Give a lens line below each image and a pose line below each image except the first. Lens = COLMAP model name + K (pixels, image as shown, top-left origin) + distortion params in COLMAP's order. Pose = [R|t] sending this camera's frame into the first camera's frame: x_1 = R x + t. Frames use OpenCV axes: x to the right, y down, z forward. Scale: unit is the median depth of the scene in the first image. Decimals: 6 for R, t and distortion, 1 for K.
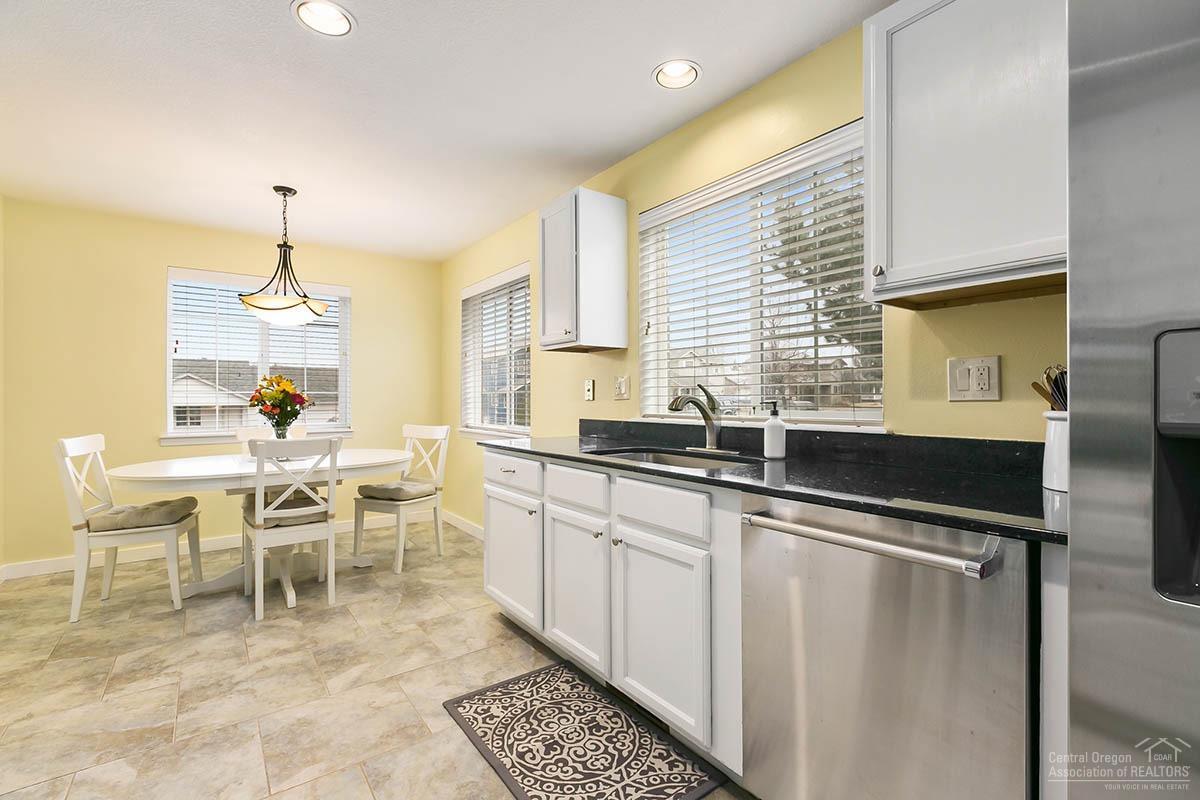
lens RADIAL K [[528.5, 0, 600.0], [0, 528.5, 400.0], [0, 0, 1]] dist [-0.000007, -0.000708]
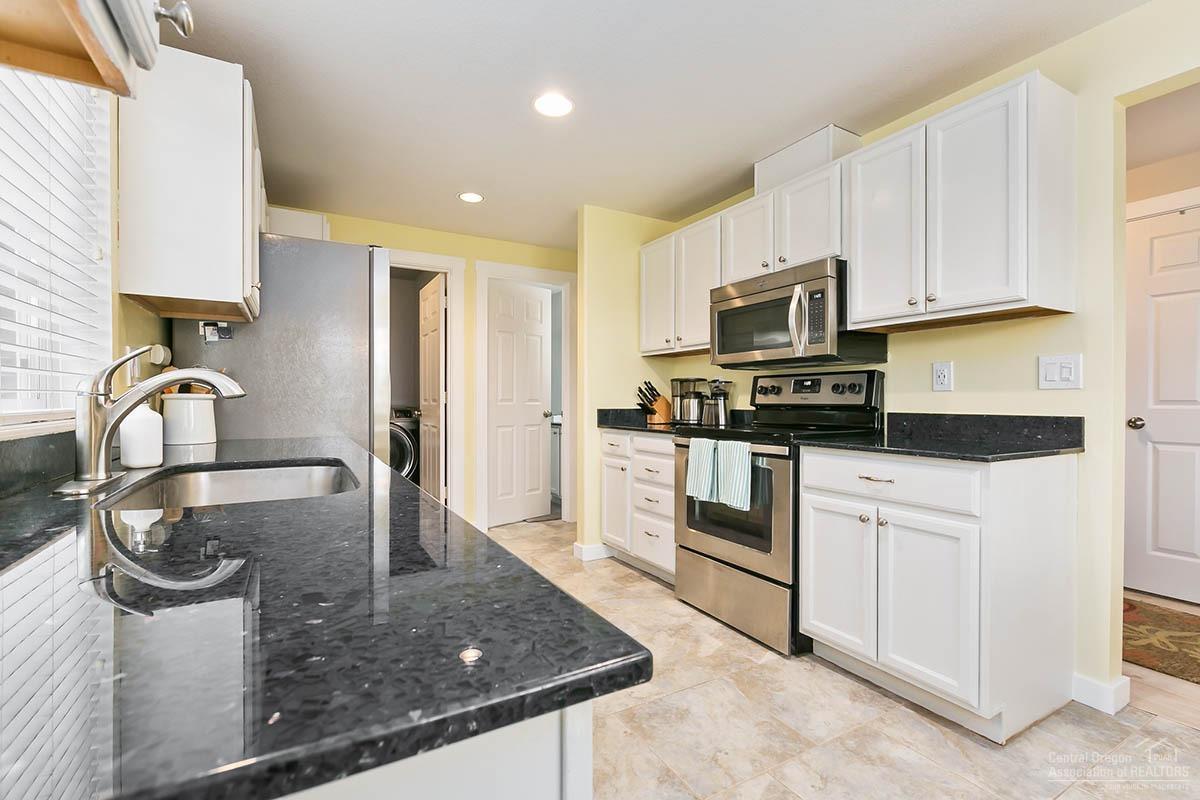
lens RADIAL K [[534.8, 0, 598.2], [0, 534.8, 395.9], [0, 0, 1]] dist [0.000464, -0.000081]
pose [[-0.992693, -0.000390, 0.120670, -0.240620], [-0.000751, 0.999995, -0.002946, 0.014681], [-0.120668, -0.003015, -0.992688, 1.167057]]
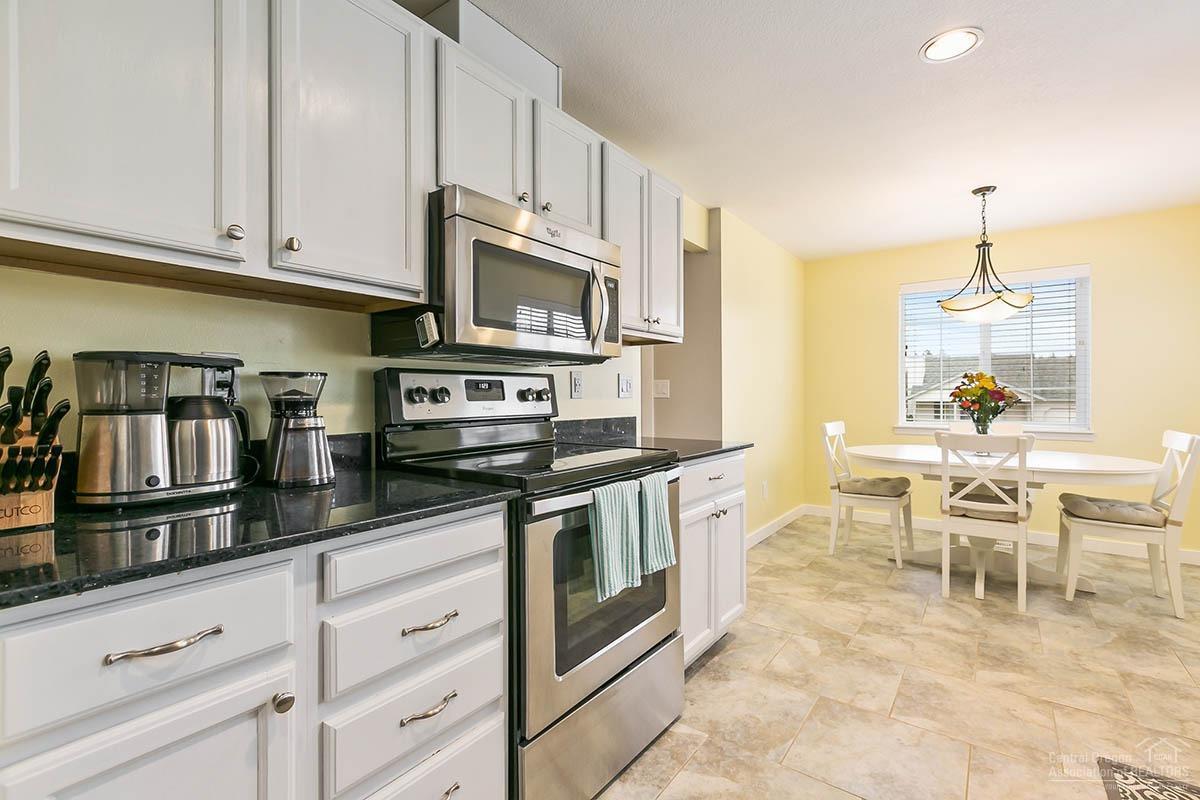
lens RADIAL K [[534.8, 0, 598.2], [0, 534.8, 395.9], [0, 0, 1]] dist [0.000464, -0.000081]
pose [[0.284110, 0.002889, -0.958787, 0.214671], [-0.001382, 0.999996, 0.002604, -0.002997], [0.958791, 0.000585, 0.284113, -0.004903]]
